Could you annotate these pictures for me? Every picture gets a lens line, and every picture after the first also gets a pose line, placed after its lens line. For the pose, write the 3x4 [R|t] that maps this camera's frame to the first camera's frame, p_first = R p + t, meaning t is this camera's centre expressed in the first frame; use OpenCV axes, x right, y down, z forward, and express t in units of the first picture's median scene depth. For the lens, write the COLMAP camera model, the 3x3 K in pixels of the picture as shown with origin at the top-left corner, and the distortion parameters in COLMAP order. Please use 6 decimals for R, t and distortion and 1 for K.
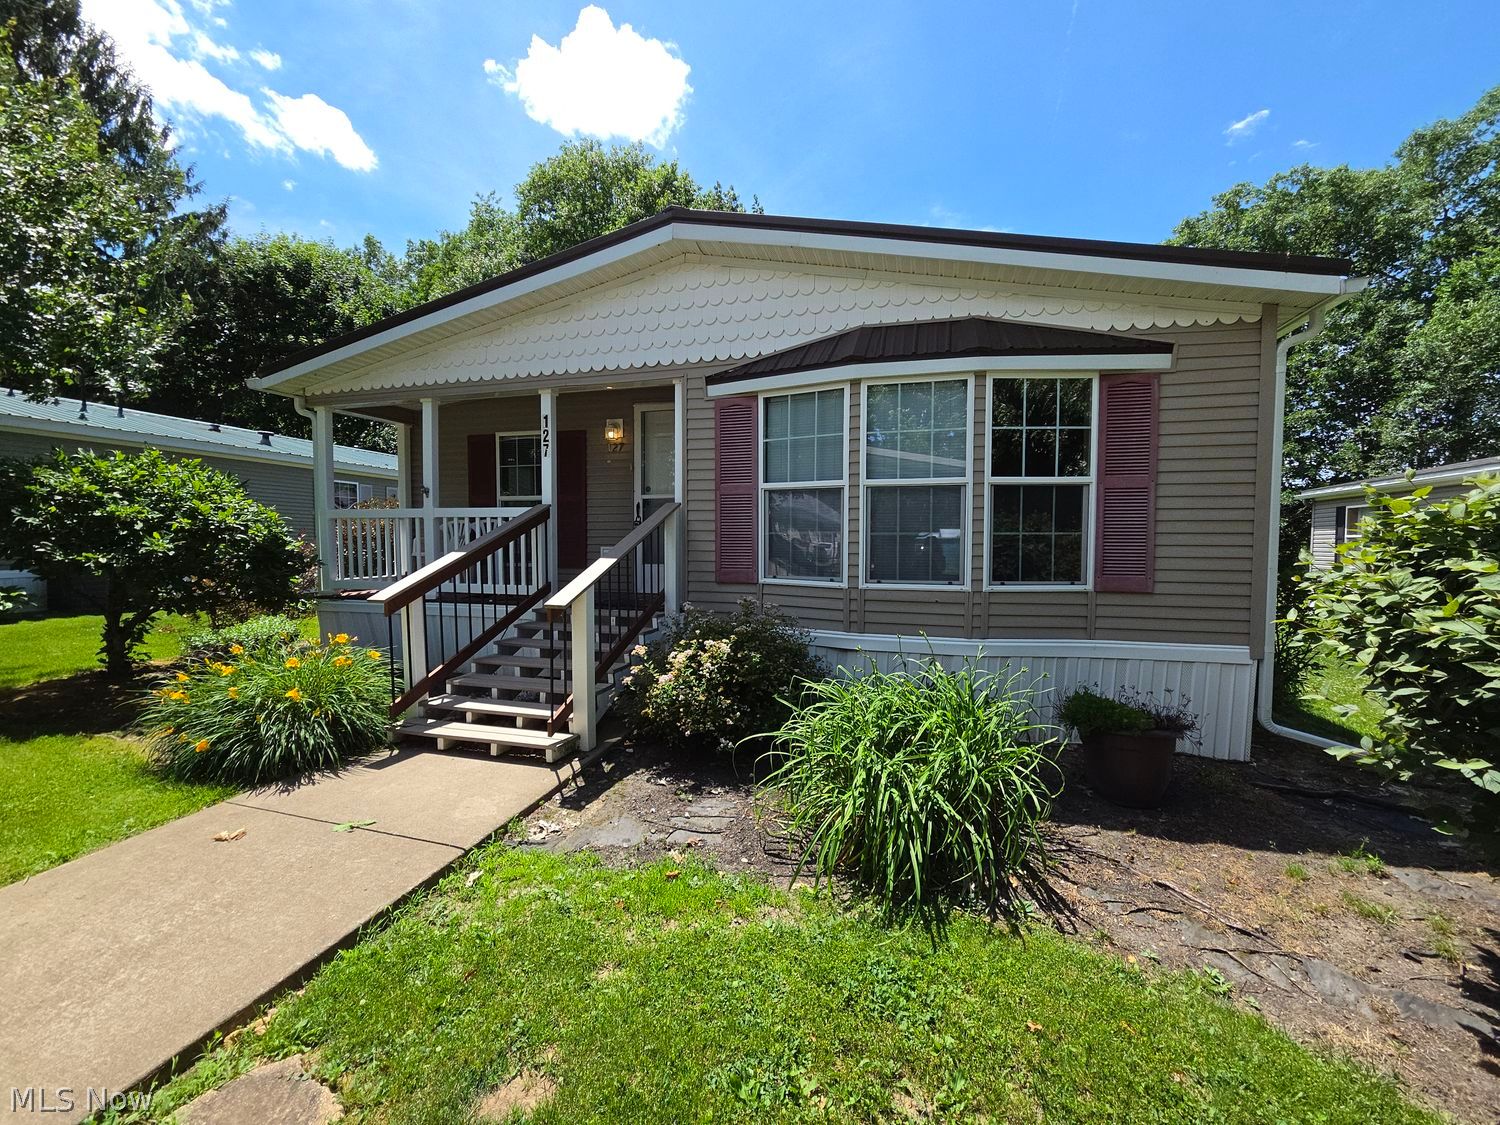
lens RADIAL K [[615.7, 0, 755.0], [0, 615.7, 573.5], [0, 0, 1]] dist [-0.001035, -0.000077]
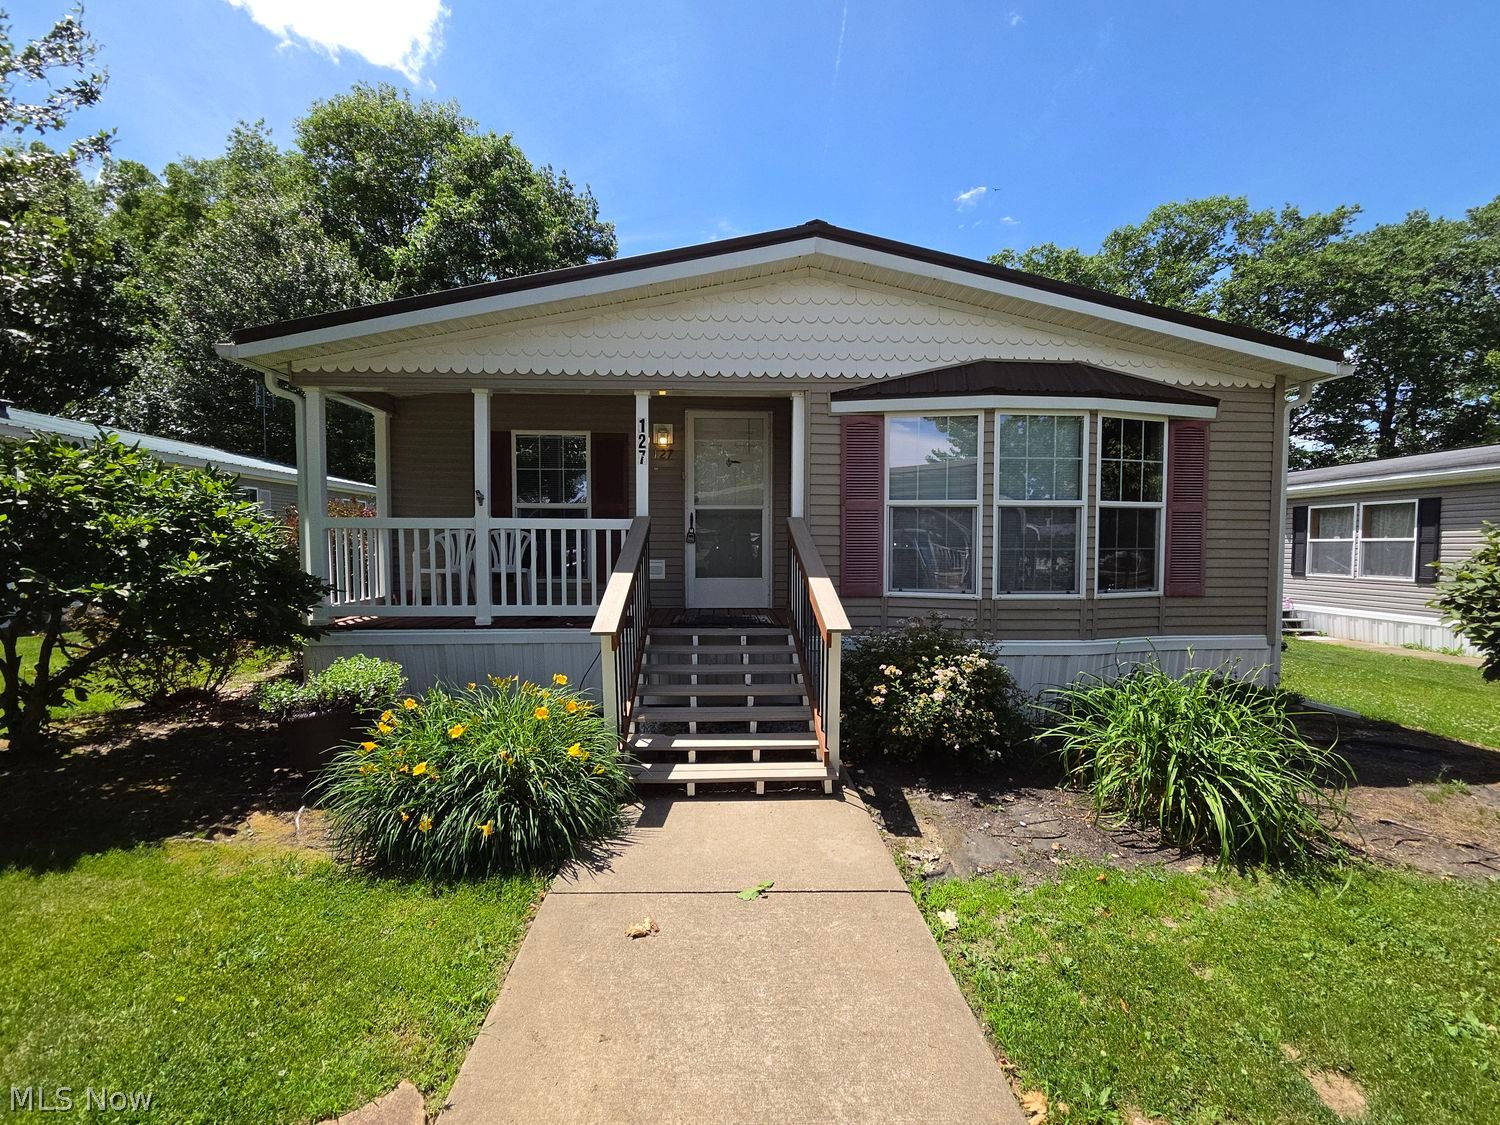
lens RADIAL K [[615.7, 0, 755.0], [0, 615.7, 573.5], [0, 0, 1]] dist [-0.001035, -0.000077]
pose [[0.946711, -0.017495, 0.321609, -0.593535], [0.018519, 0.999829, -0.000123, -0.029869], [-0.321552, 0.006072, 0.946872, 0.100962]]
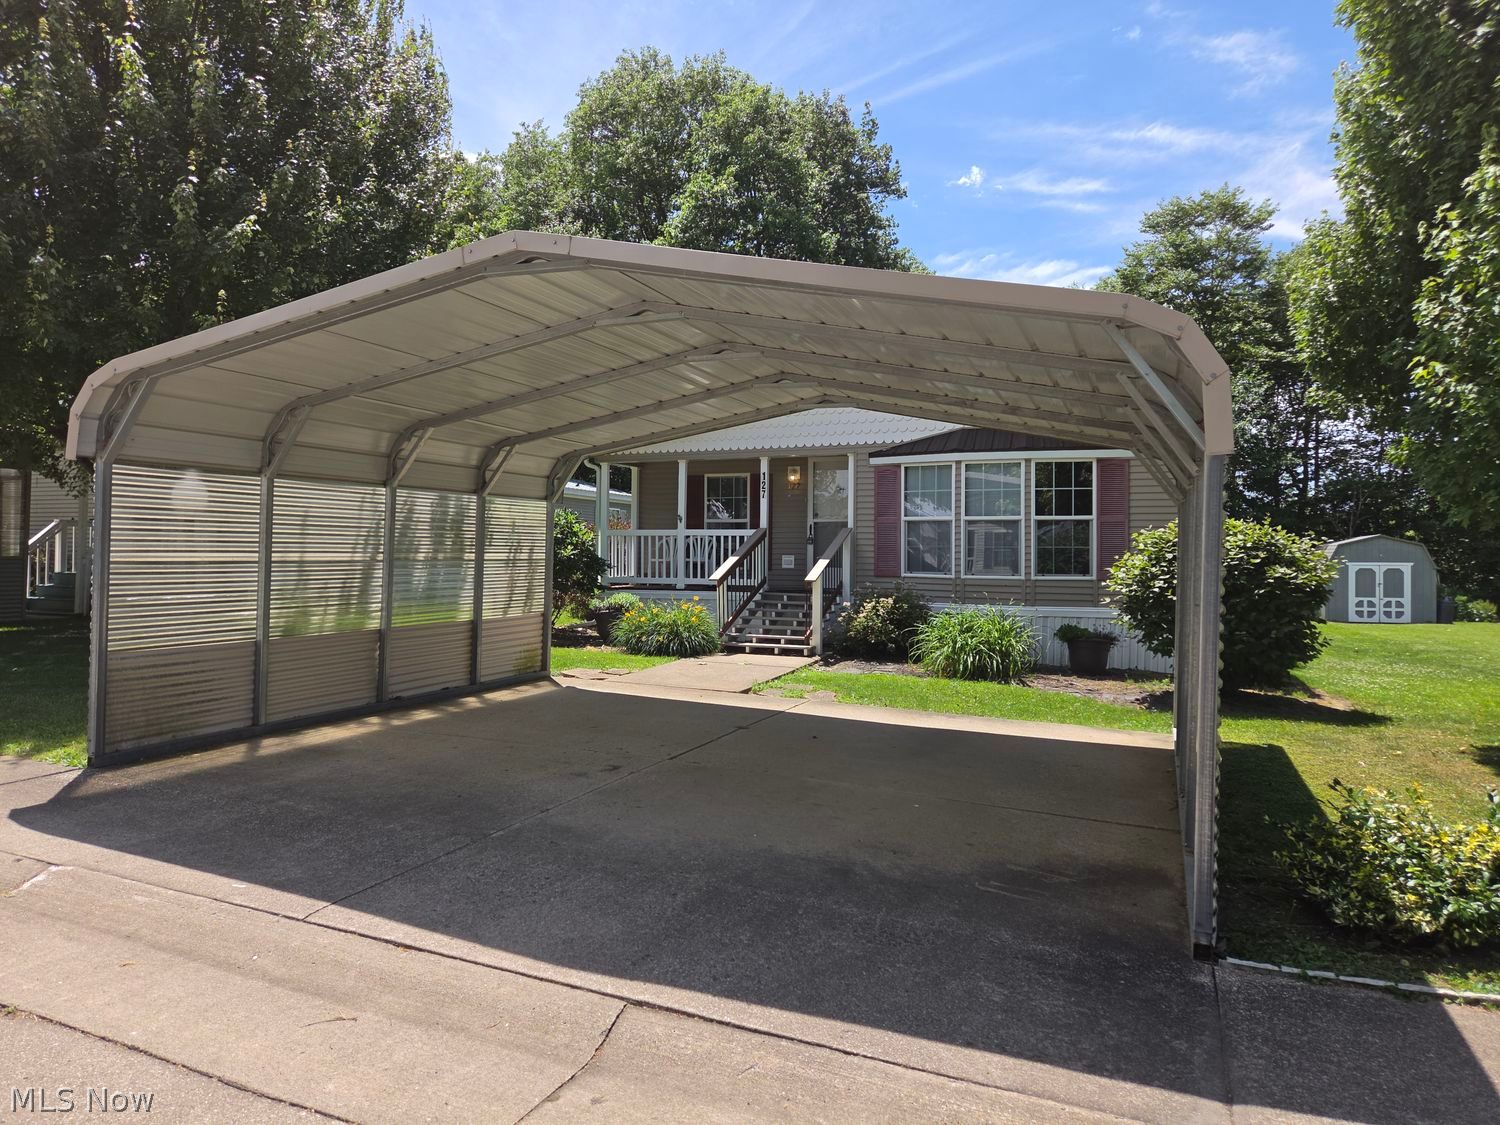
lens RADIAL K [[1002.3, 0, 733.9], [0, 1002.3, 547.1], [0, 0, 1]] dist [0.075578, -0.075137]
pose [[0.993716, 0.003036, -0.111894, -0.156117], [-0.010069, 0.998004, -0.062348, 0.122789], [0.111481, 0.063083, 0.991762, -1.950291]]
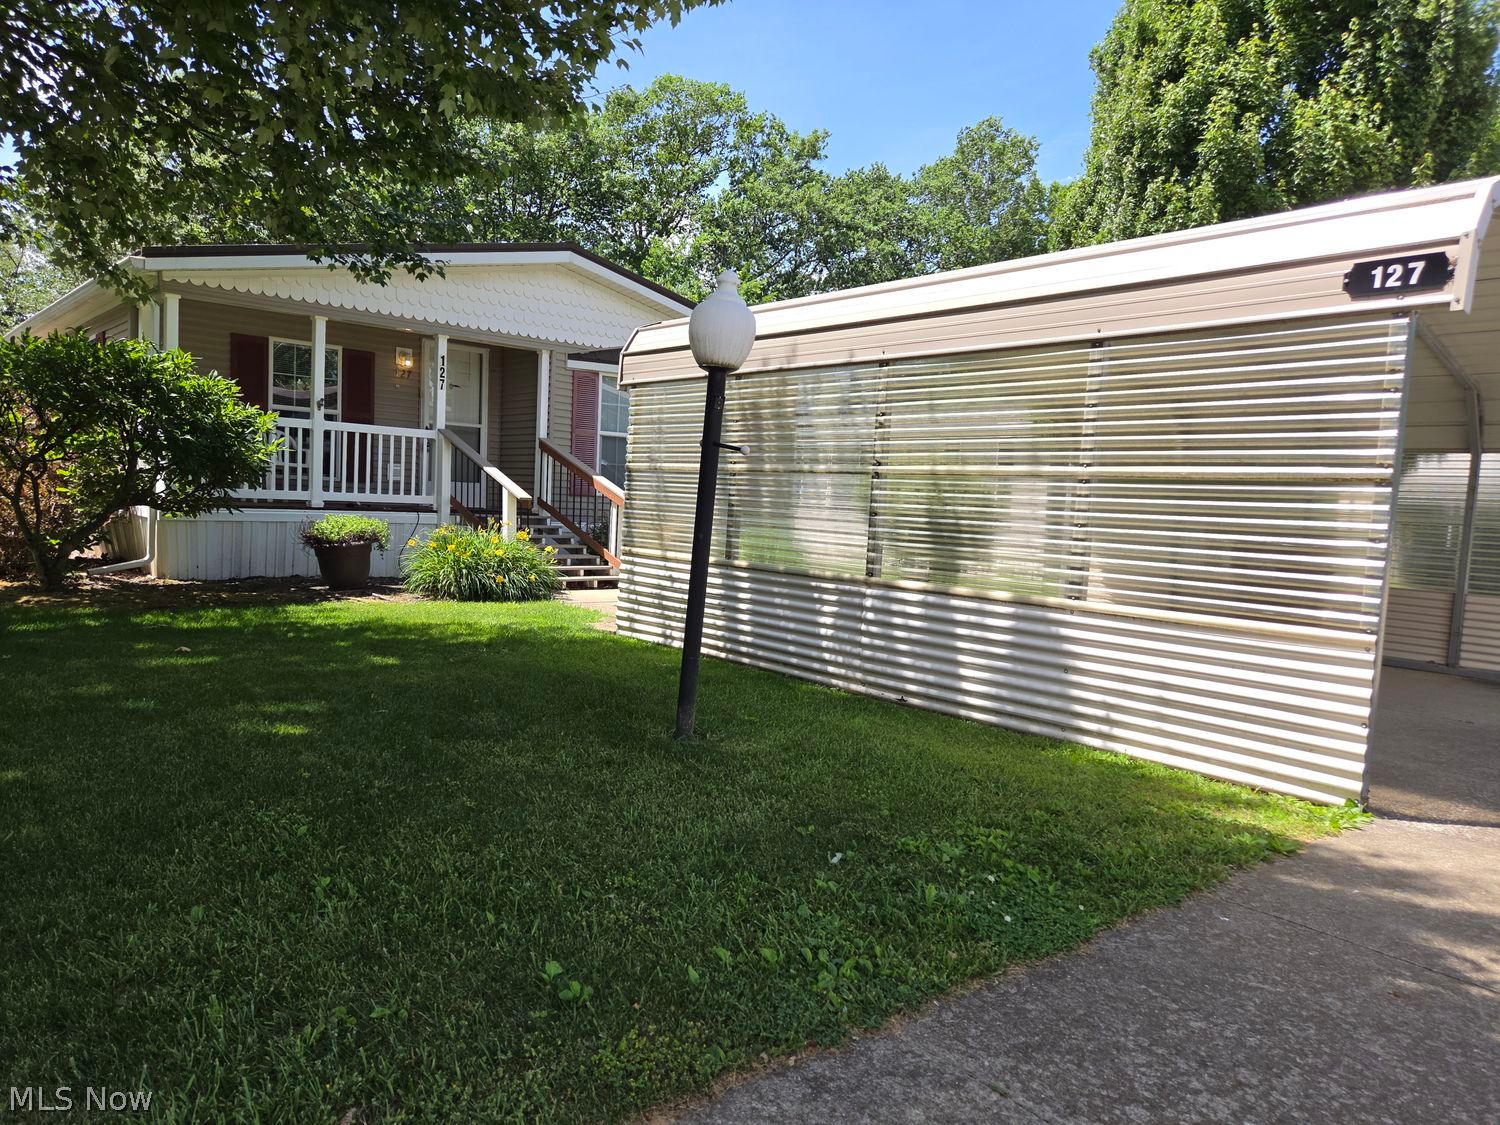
lens RADIAL K [[1002.3, 0, 733.9], [0, 1002.3, 547.1], [0, 0, 1]] dist [0.075578, -0.075137]
pose [[0.534398, -0.024108, 0.844889, -2.149752], [0.001345, 0.999616, 0.027673, 0.083641], [-0.845232, -0.013652, 0.534226, -0.699621]]
